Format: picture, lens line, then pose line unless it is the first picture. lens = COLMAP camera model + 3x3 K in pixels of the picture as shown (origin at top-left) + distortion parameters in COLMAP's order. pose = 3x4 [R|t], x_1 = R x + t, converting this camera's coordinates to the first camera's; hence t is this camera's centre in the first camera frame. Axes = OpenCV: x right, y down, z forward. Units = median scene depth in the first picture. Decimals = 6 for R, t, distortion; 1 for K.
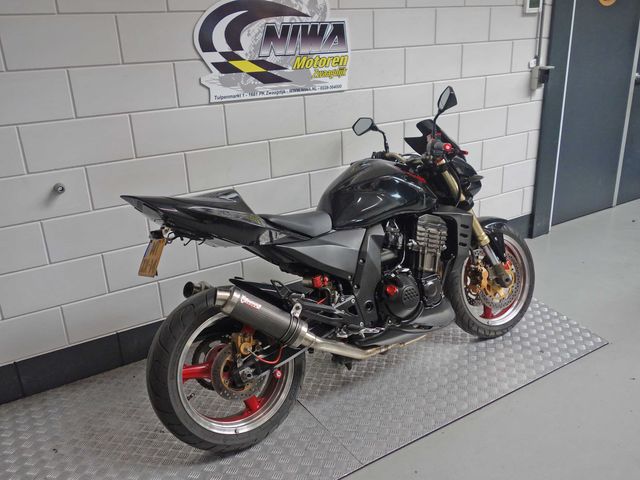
lens RADIAL K [[568.9, 0, 320.0], [0, 568.9, 240.0], [0, 0, 1]] dist [0.050434, -0.000531]
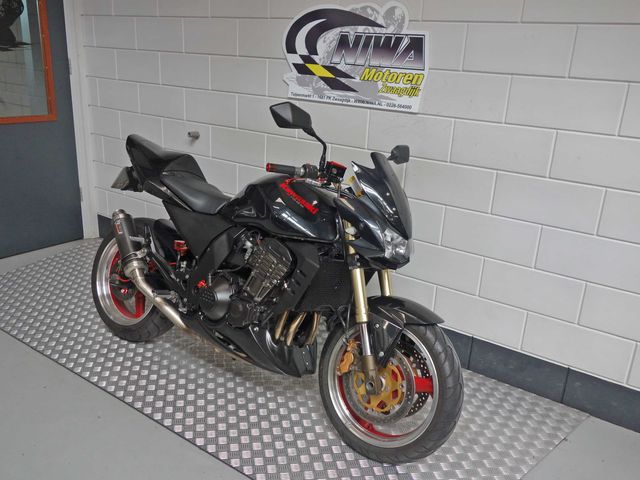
lens RADIAL K [[568.9, 0, 320.0], [0, 568.9, 240.0], [0, 0, 1]] dist [0.050434, -0.000531]
pose [[0.375821, 0.348692, -0.858588, 0.876859], [-0.376745, 0.903976, 0.202216, -0.225809], [0.846653, 0.247472, 0.471101, 0.555779]]
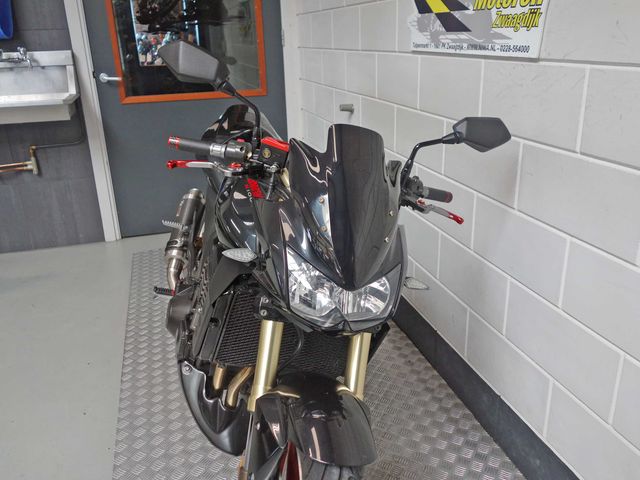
lens RADIAL K [[568.9, 0, 320.0], [0, 568.9, 240.0], [0, 0, 1]] dist [0.050434, -0.000531]
pose [[-0.286088, 0.374894, -0.881821, 0.622858], [-0.284098, 0.845720, 0.451715, -0.326158], [0.915119, 0.379754, -0.135444, 1.040802]]
